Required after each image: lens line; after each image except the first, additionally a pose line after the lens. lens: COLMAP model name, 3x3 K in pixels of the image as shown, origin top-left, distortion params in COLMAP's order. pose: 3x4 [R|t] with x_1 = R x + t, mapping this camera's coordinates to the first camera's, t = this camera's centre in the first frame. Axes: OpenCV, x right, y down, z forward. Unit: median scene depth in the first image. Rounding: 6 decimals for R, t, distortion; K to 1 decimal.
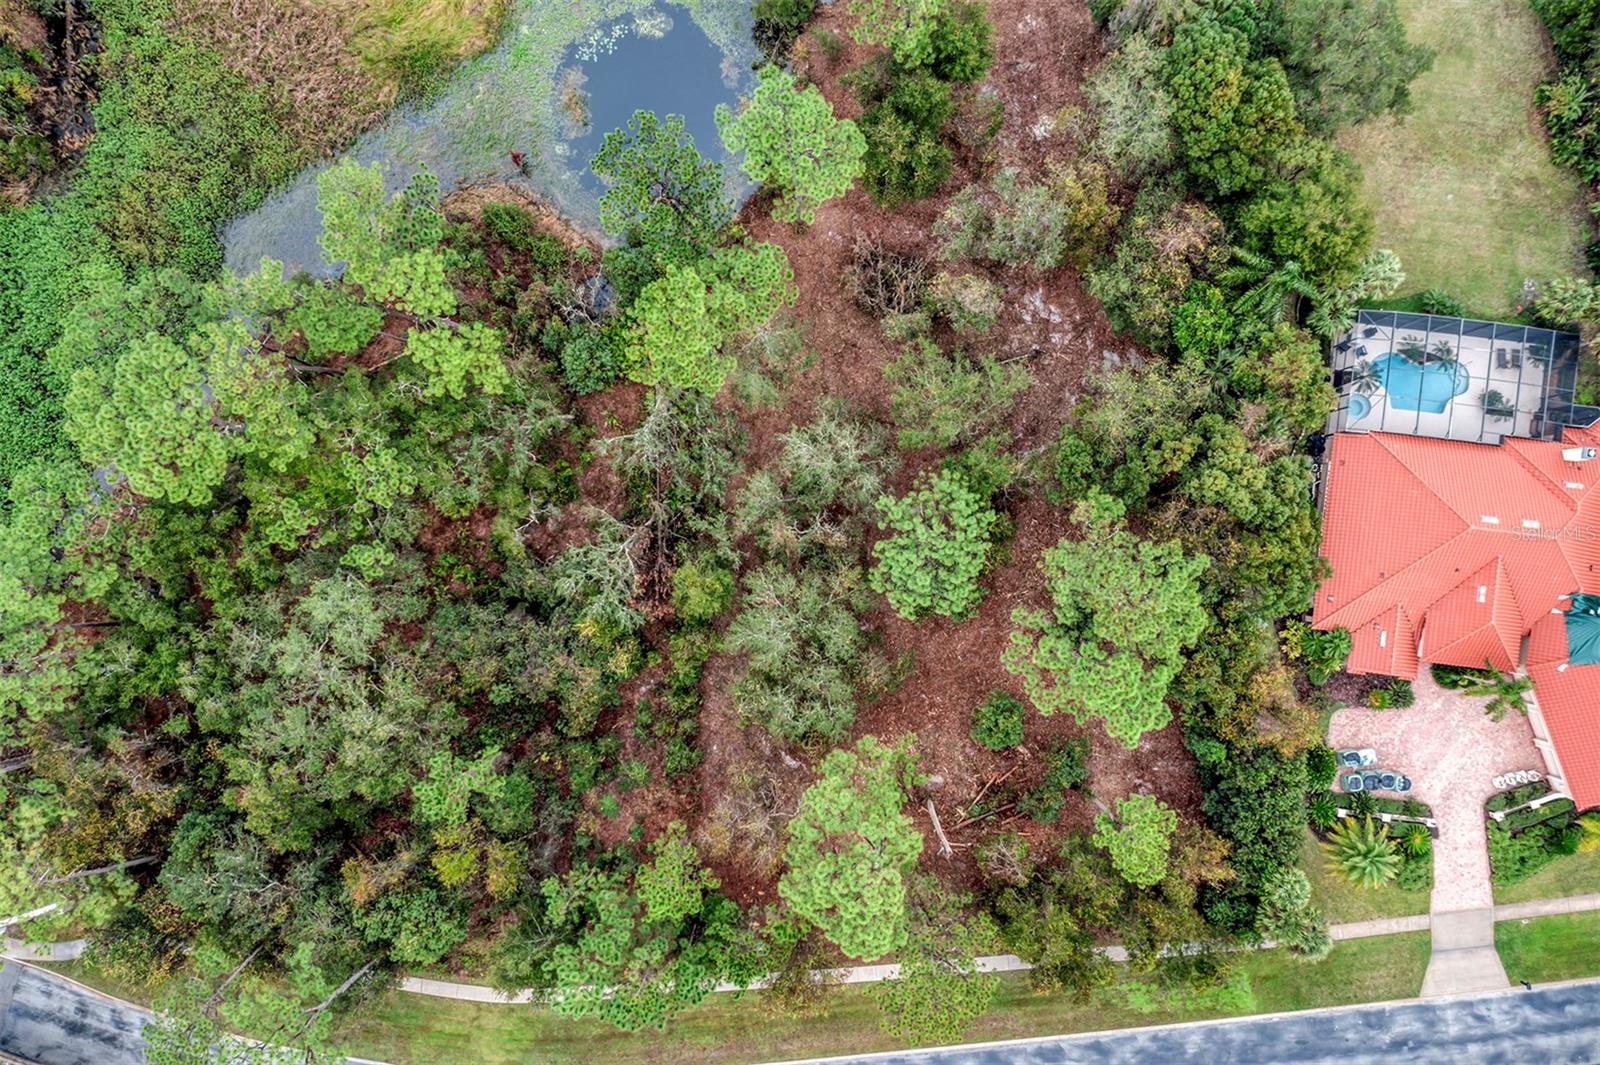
lens RADIAL K [[1264.9, 0, 797.7], [0, 1264.9, 531.9], [0, 0, 1]] dist [-0.008109, 0.001973]
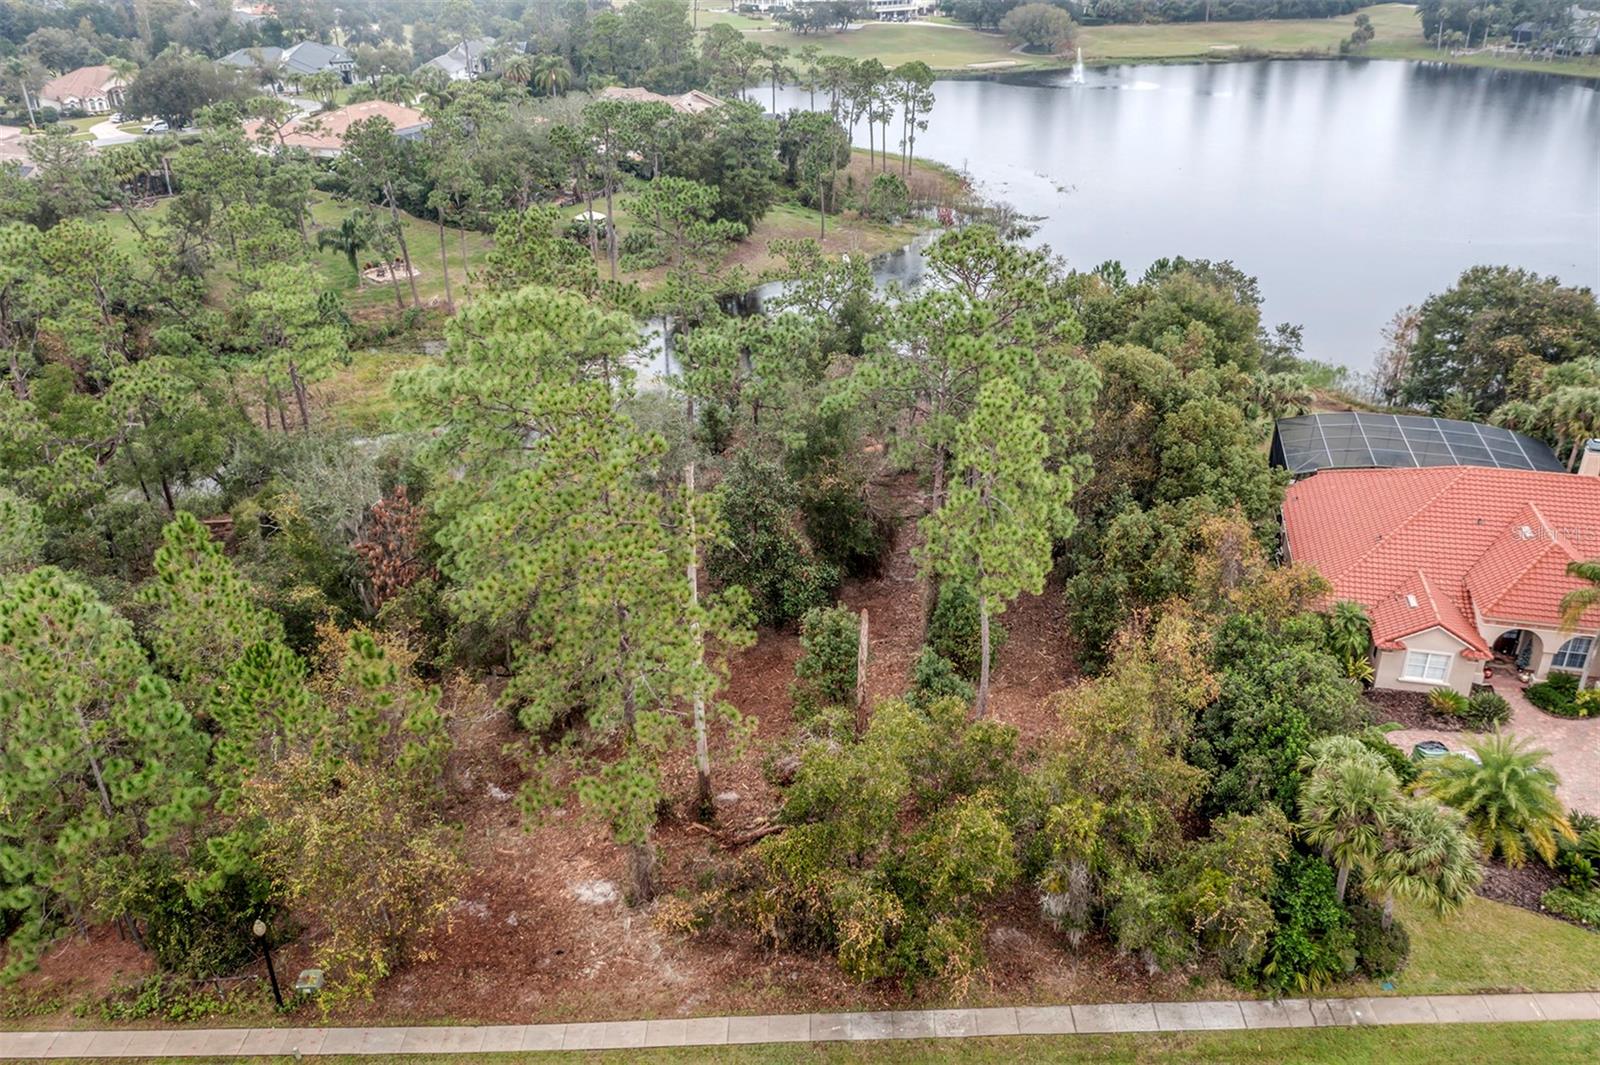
lens RADIAL K [[1264.9, 0, 797.7], [0, 1264.9, 531.9], [0, 0, 1]] dist [-0.008109, 0.001973]
pose [[0.992376, 0.069041, -0.102096, 0.200431], [-0.122541, 0.464030, -0.877303, 0.672176], [-0.013194, 0.883125, 0.468953, 0.639117]]
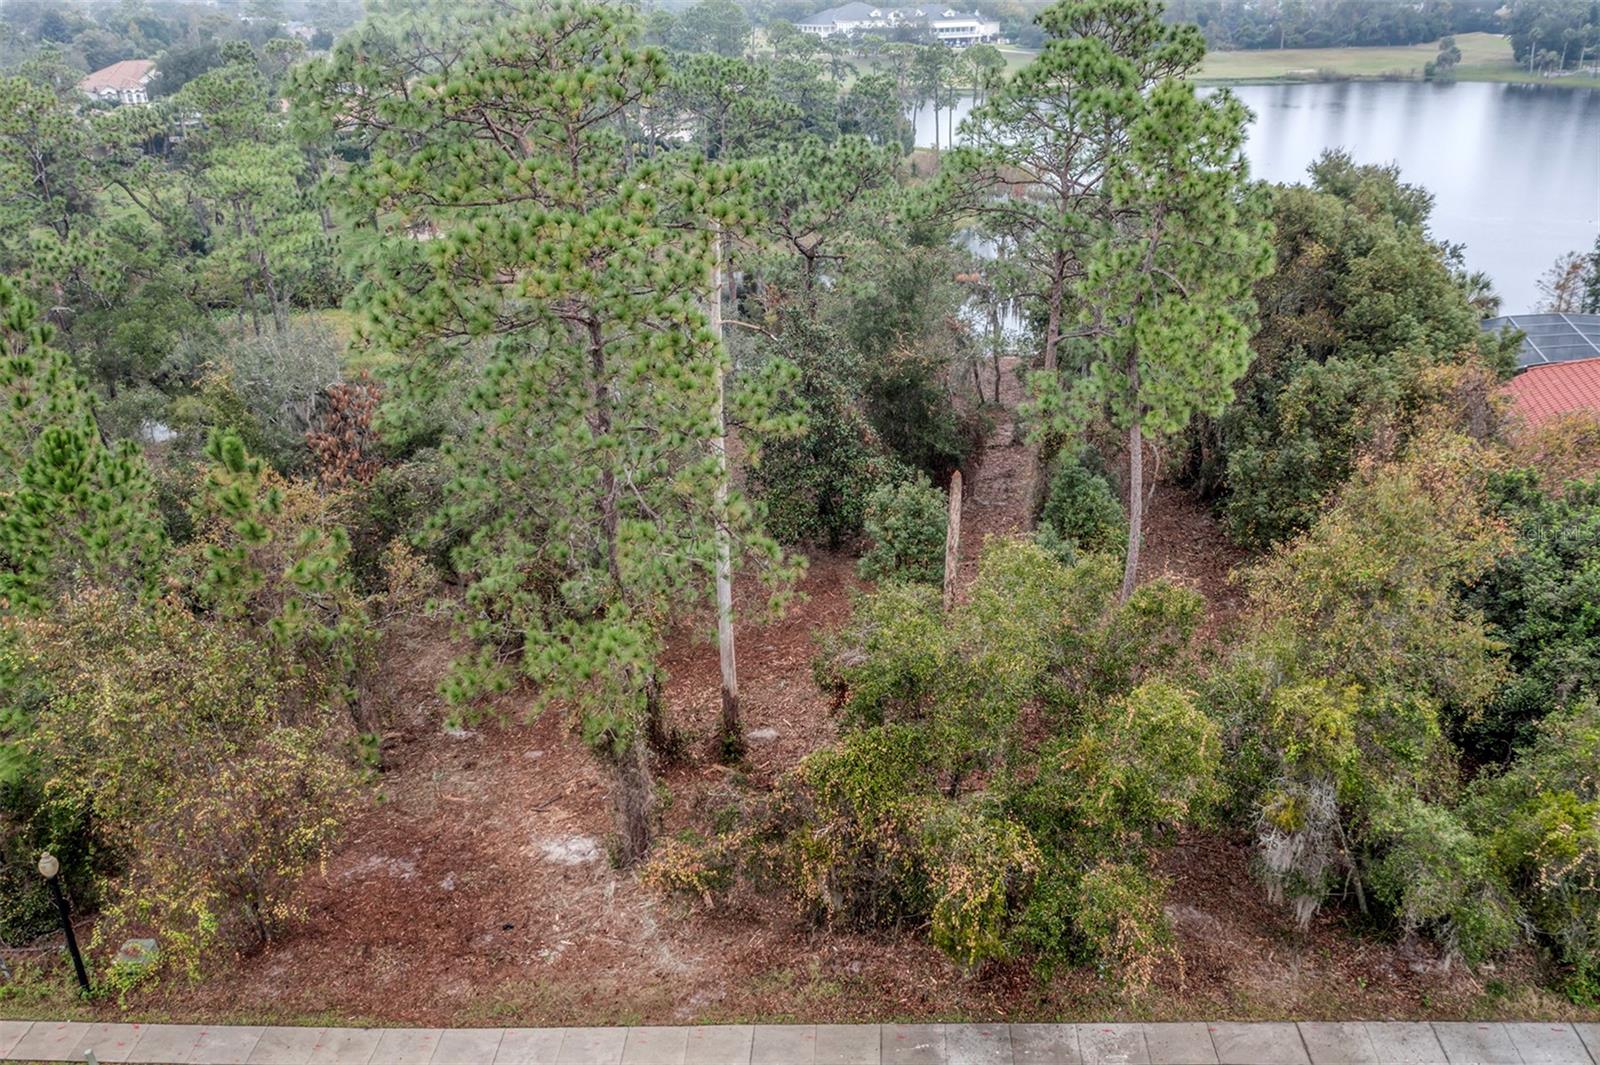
lens RADIAL K [[1264.9, 0, 797.7], [0, 1264.9, 531.9], [0, 0, 1]] dist [-0.008109, 0.001973]
pose [[0.986160, 0.079864, -0.145296, 0.184183], [-0.165468, 0.418807, -0.892872, 0.564219], [-0.010457, 0.904557, 0.426225, 0.785178]]
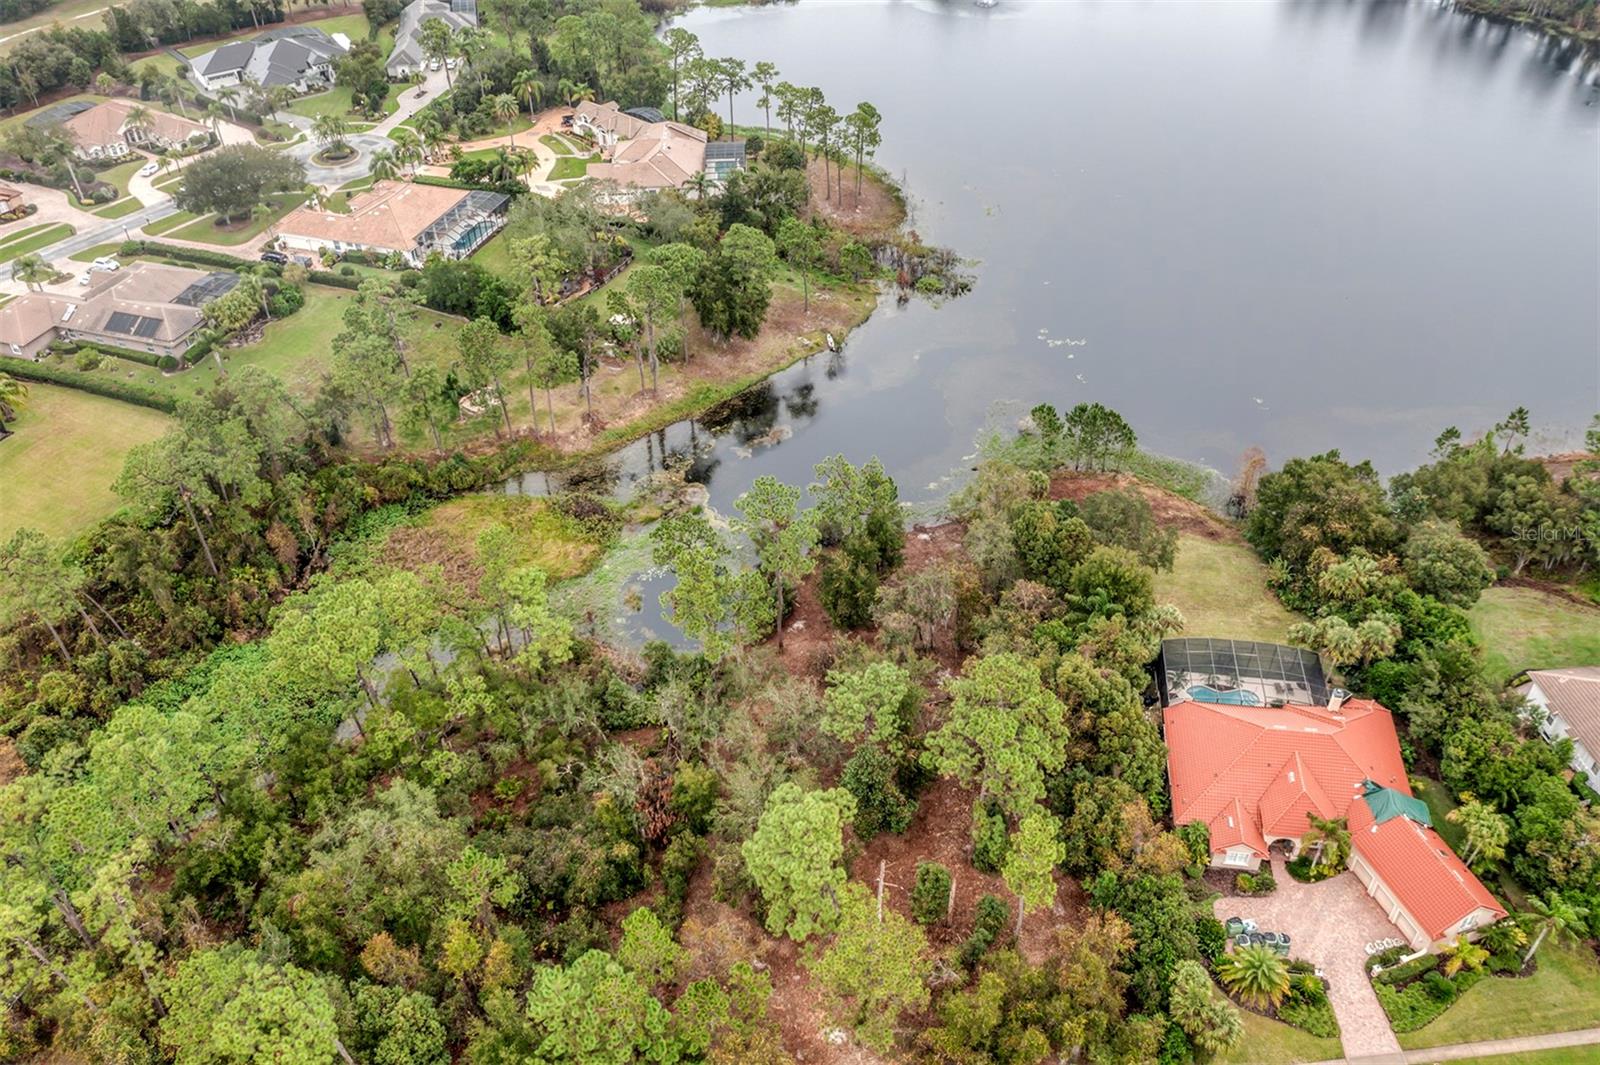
lens RADIAL K [[1262.9, 0, 800.0], [0, 1262.9, 532.5], [0, 0, 1]] dist [-0.006776, 0.002247]
pose [[0.999792, 0.017576, -0.010305, 0.039530], [-0.019226, 0.646498, -0.762674, 0.841486], [-0.006743, 0.762713, 0.646701, -0.032715]]
